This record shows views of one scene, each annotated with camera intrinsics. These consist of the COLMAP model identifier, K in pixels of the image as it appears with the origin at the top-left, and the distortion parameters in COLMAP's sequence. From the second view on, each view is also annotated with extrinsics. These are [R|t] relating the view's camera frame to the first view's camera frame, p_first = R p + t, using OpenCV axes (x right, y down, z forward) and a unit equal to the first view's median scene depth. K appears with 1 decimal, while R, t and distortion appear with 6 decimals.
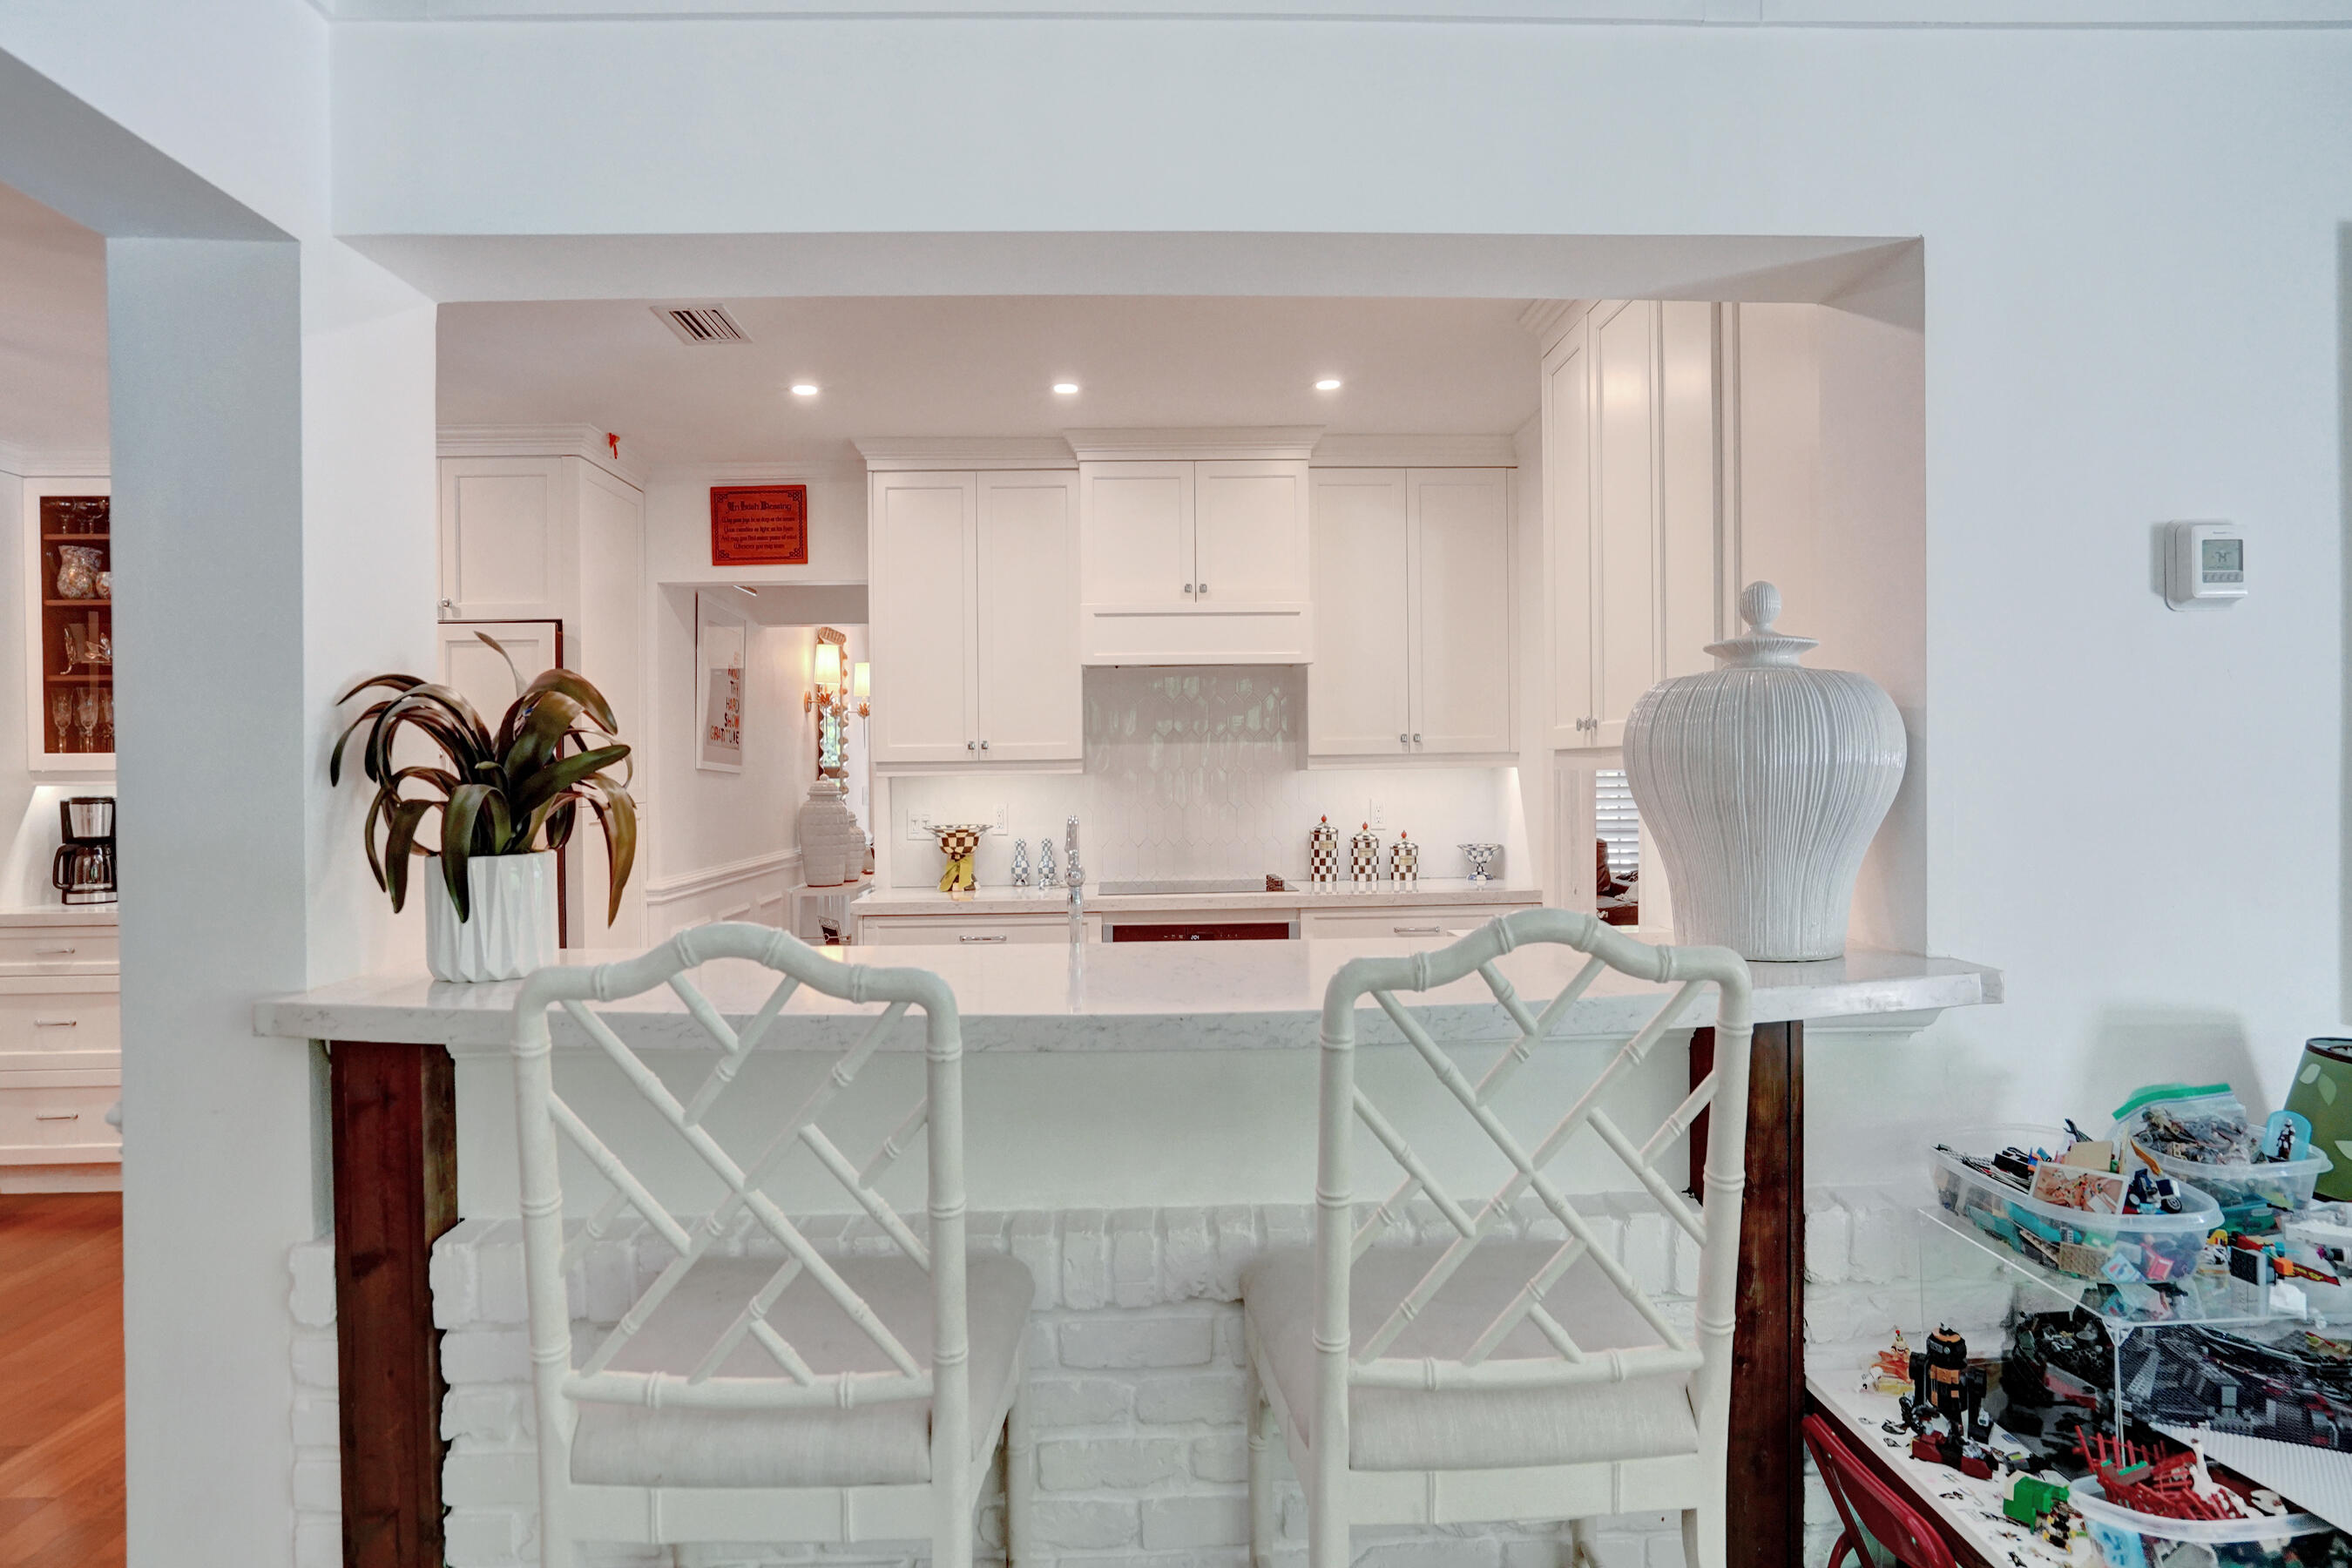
lens RADIAL K [[1286.0, 0, 1176.0], [0, 1286.0, 784.0], [0, 0, 1]] dist [-0.047540, 0.038208]
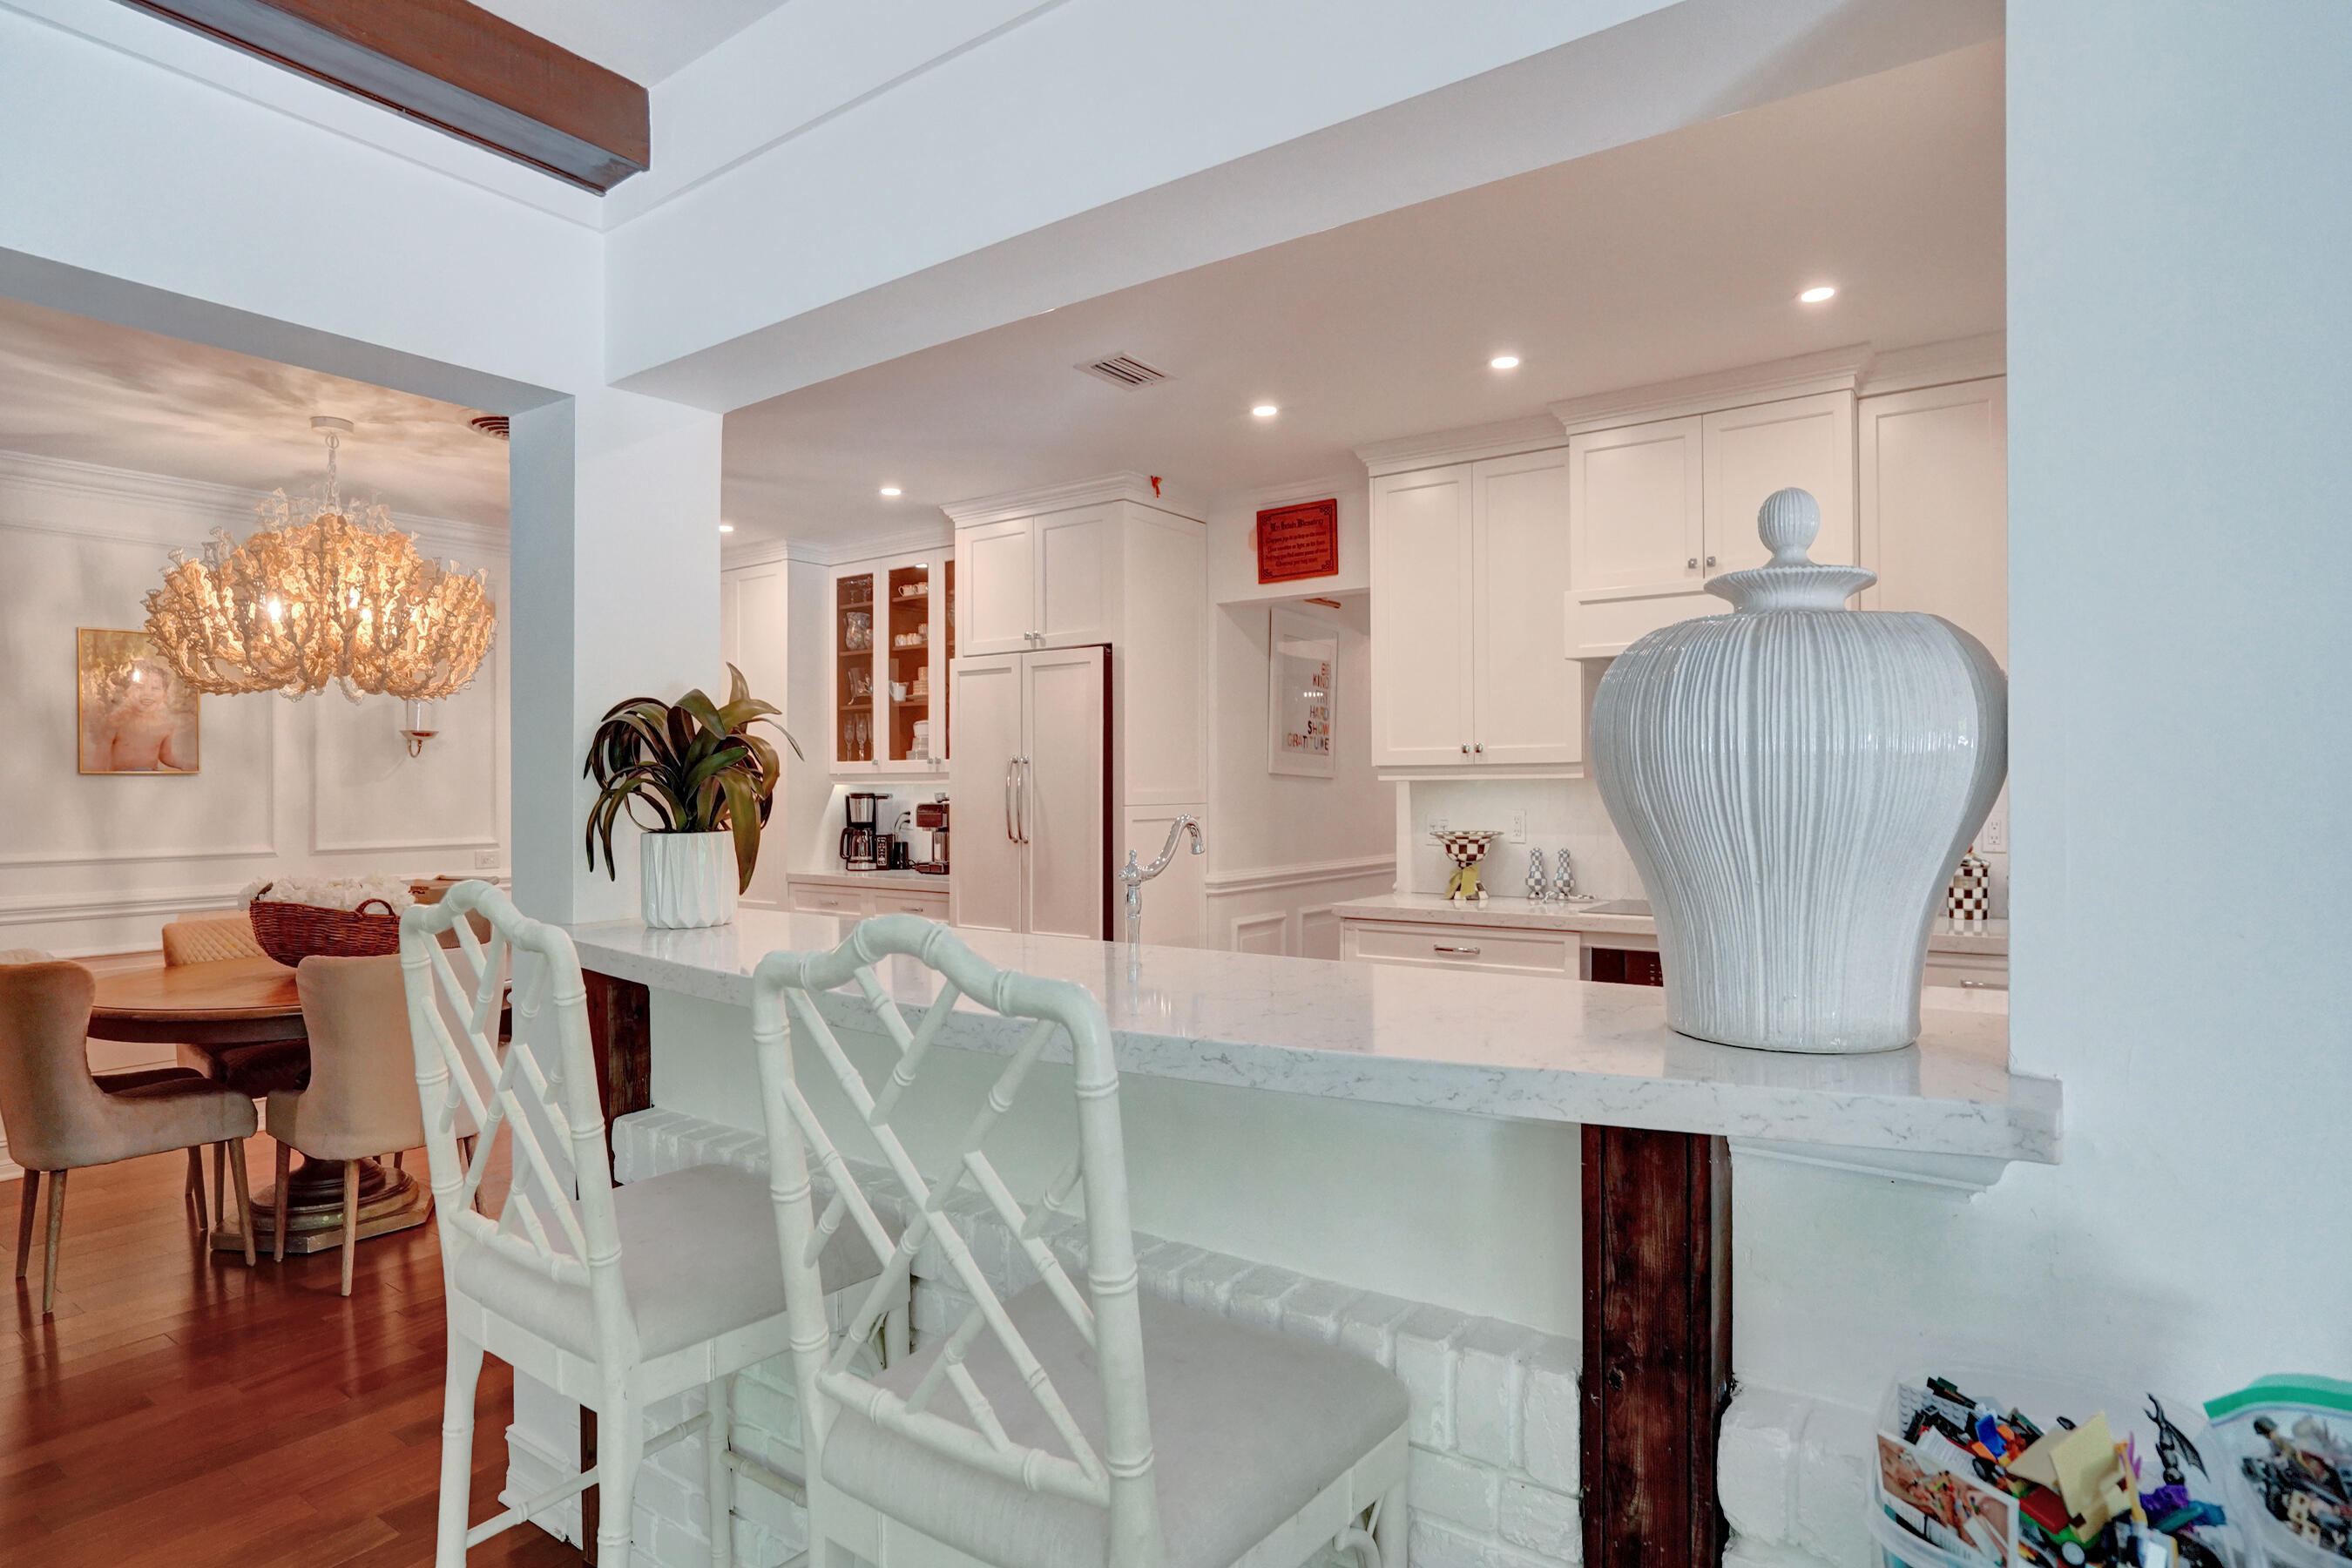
lens RADIAL K [[1286.0, 0, 1176.0], [0, 1286.0, 784.0], [0, 0, 1]] dist [-0.047540, 0.038208]
pose [[0.785789, 0.005603, -0.618469, 0.267119], [-0.010405, 0.999937, -0.004161, 0.002639], [0.618407, 0.009705, 0.785798, 0.114374]]
